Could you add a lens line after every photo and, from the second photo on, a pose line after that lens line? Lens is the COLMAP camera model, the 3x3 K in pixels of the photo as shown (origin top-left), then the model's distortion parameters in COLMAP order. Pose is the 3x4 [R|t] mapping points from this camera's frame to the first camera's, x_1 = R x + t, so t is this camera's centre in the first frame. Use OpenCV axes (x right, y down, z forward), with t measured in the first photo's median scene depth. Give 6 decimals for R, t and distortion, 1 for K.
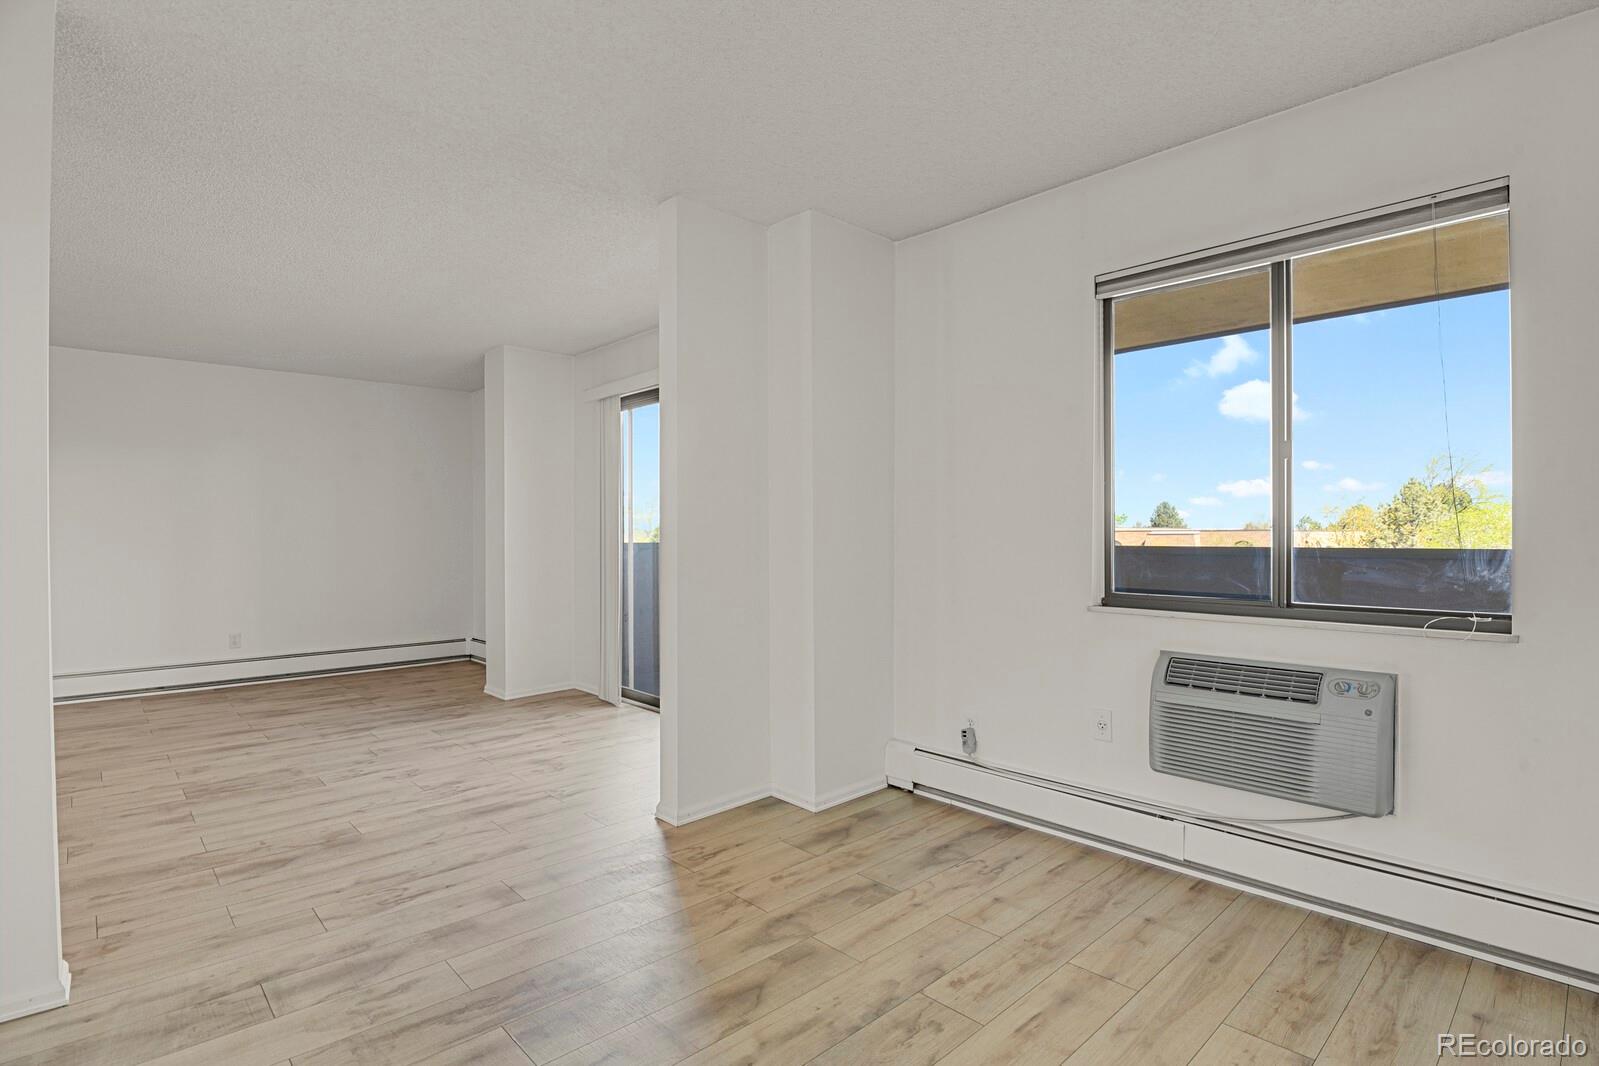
lens RADIAL K [[780.2, 0, 812.8], [0, 780.2, 547.9], [0, 0, 1]] dist [-0.025312, -0.001871]
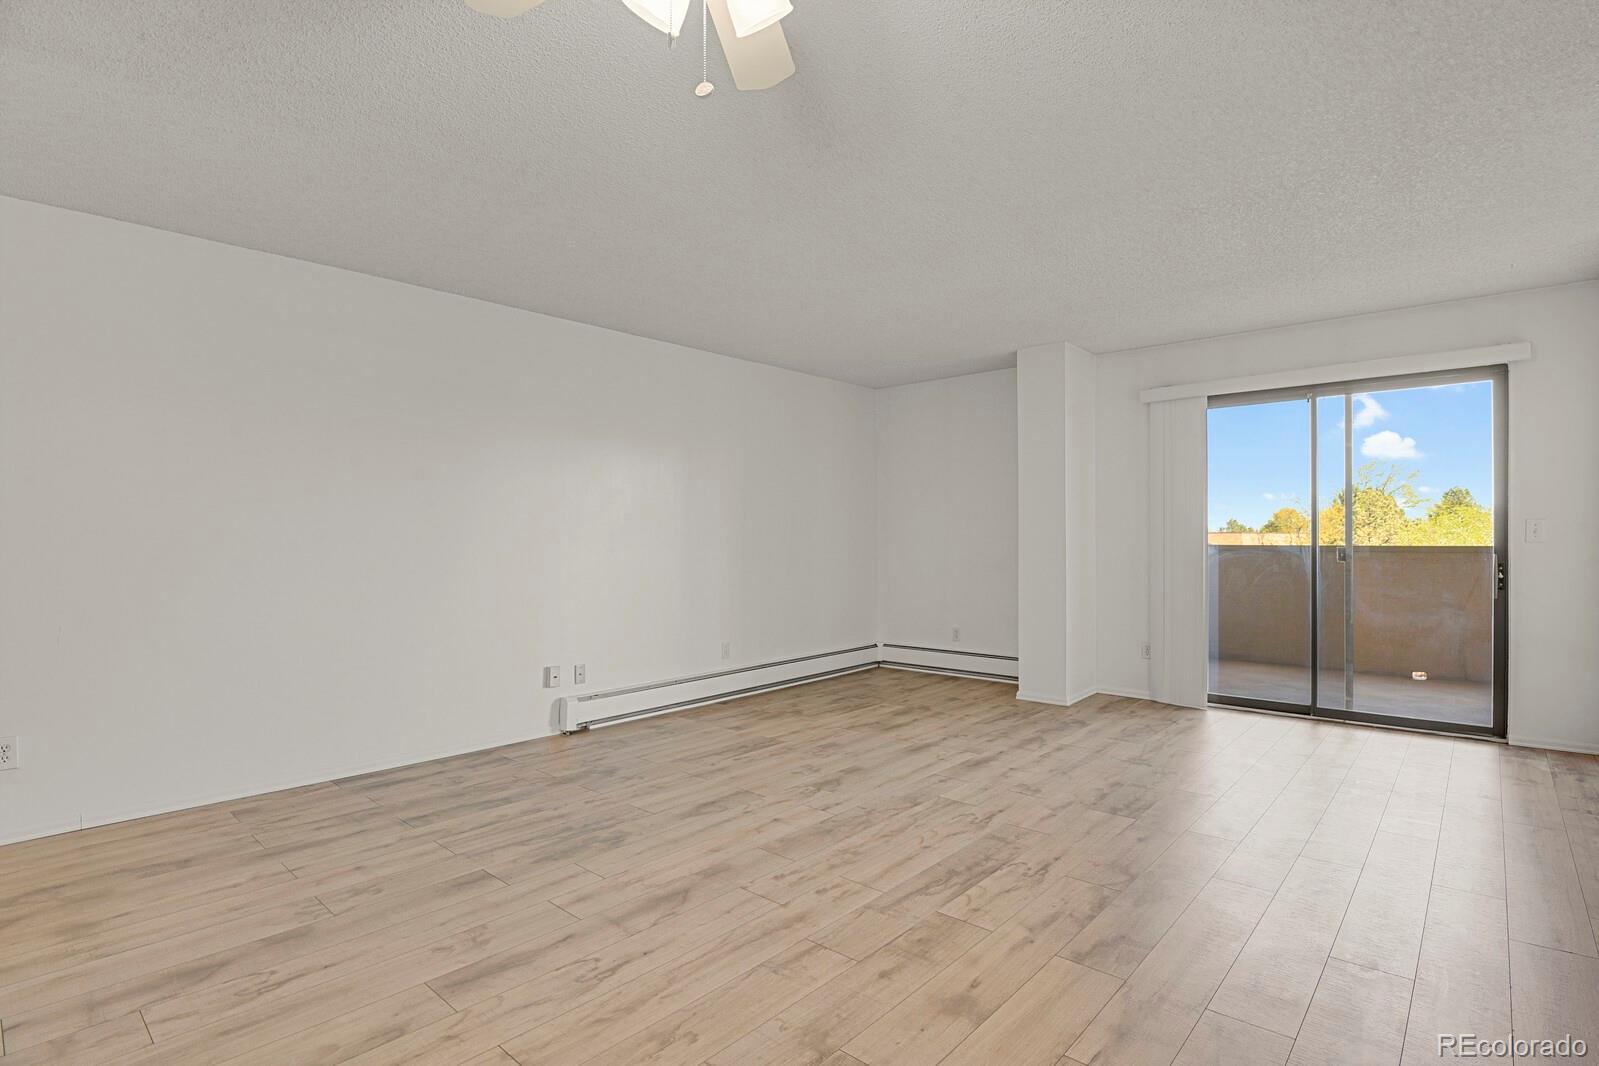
lens RADIAL K [[780.2, 0, 809.2], [0, 780.2, 537.2], [0, 0, 1]] dist [-0.025312, -0.001871]
pose [[0.996663, 0.000812, 0.081620, -1.512503], [0.000907, 0.999779, -0.021021, 0.007764], [-0.081619, 0.021025, 0.996442, 0.106455]]
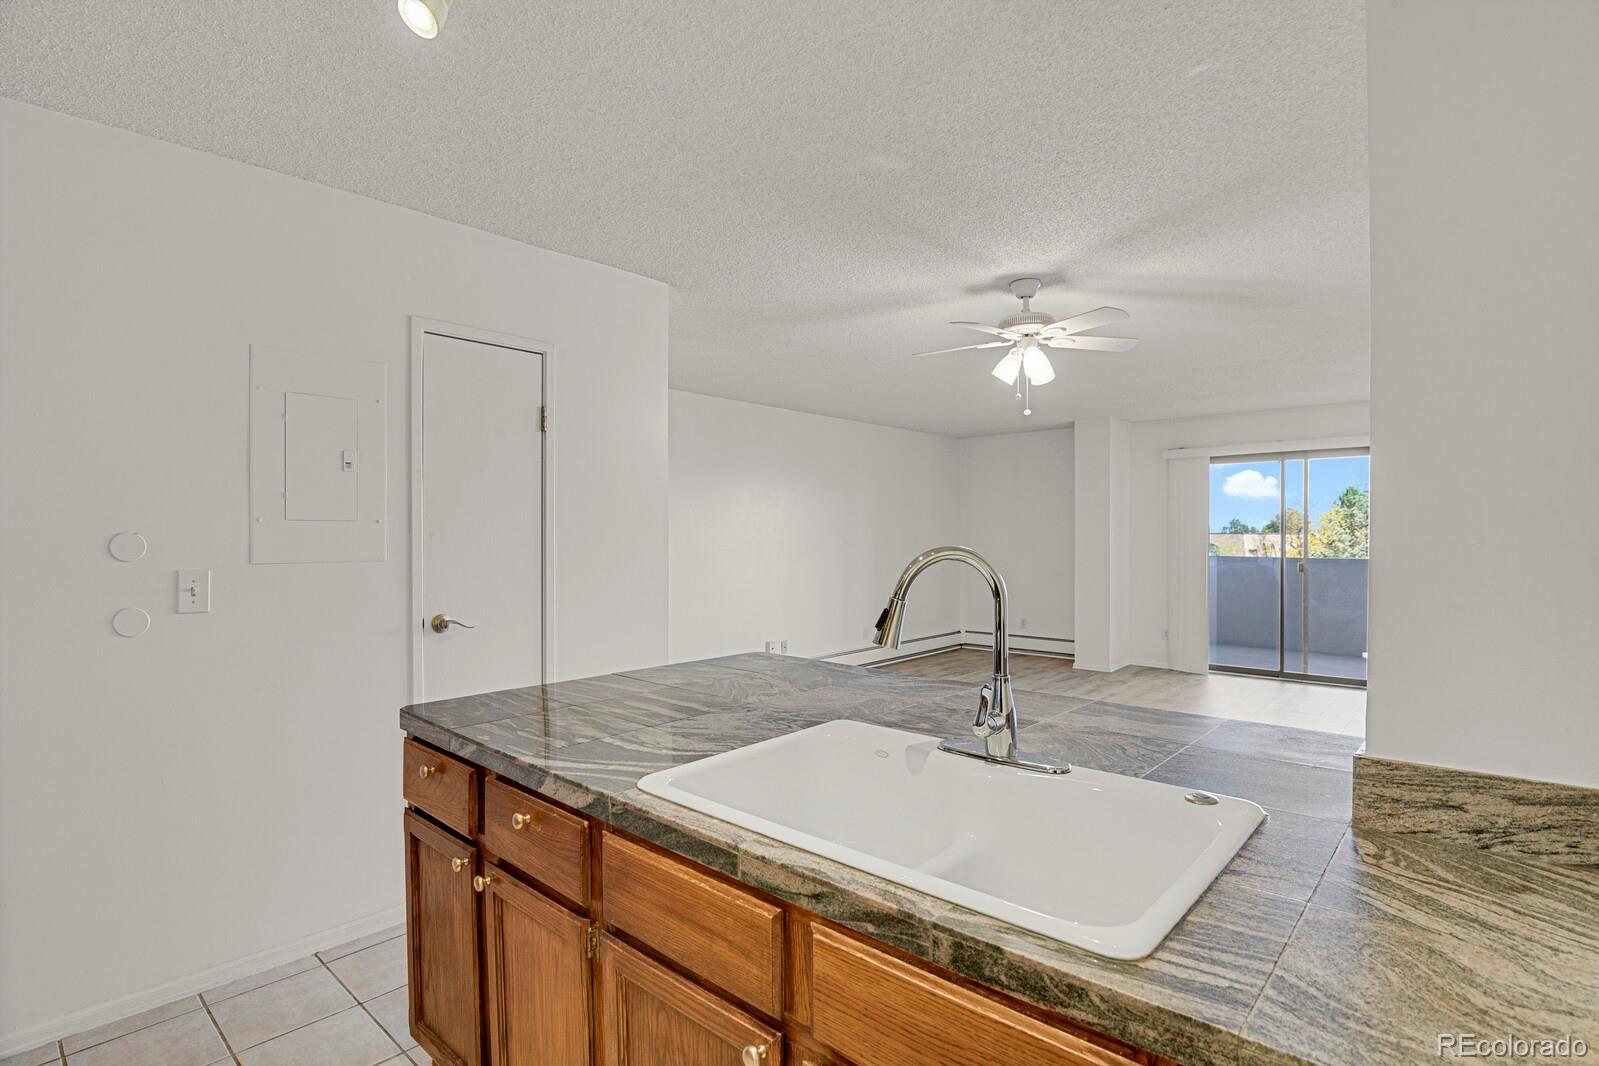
lens RADIAL K [[780.2, 0, 804.7], [0, 780.2, 536.8], [0, 0, 1]] dist [-0.025312, -0.001871]
pose [[0.997215, 0.004519, 0.074448, -1.979830], [-0.003156, 0.999825, -0.018421, -0.038352], [-0.074519, 0.018134, 0.997055, -0.650018]]
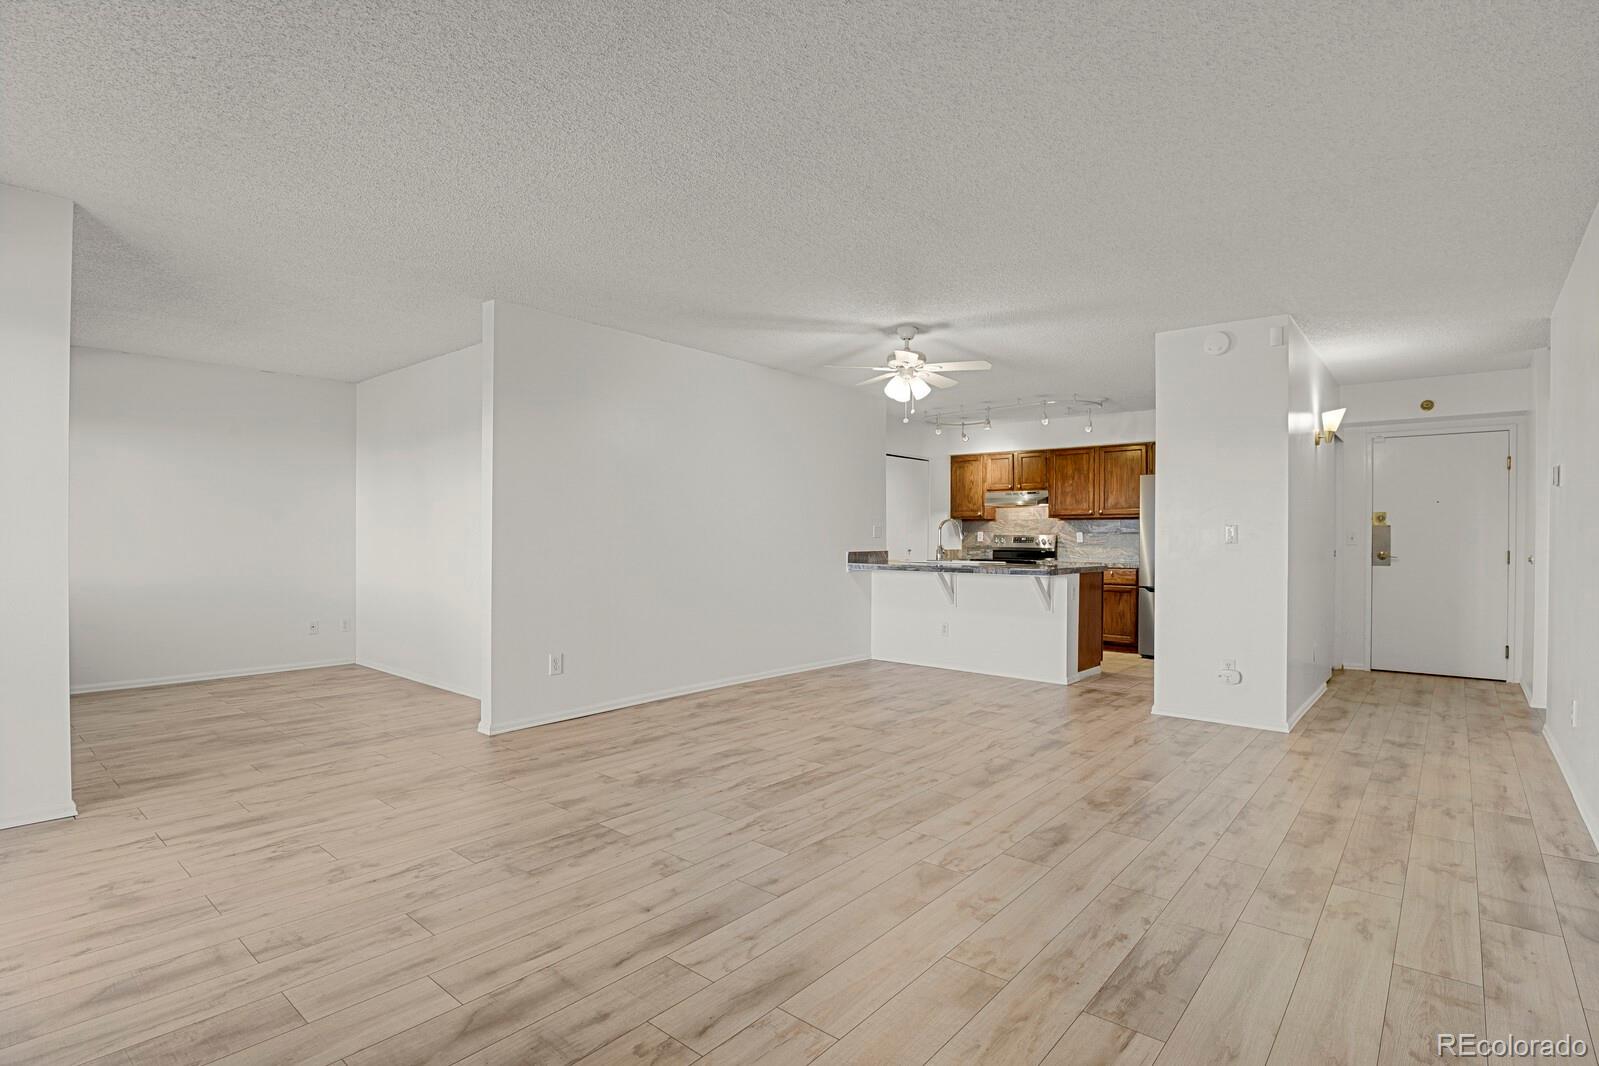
lens RADIAL K [[780.2, 0, 808.3], [0, 780.2, 536.3], [0, 0, 1]] dist [-0.025312, -0.001871]
pose [[-0.994260, 0.000618, -0.106986, -1.133662], [-0.001425, 0.999818, 0.019012, -0.033196], [0.106978, 0.019055, -0.994079, 2.263033]]
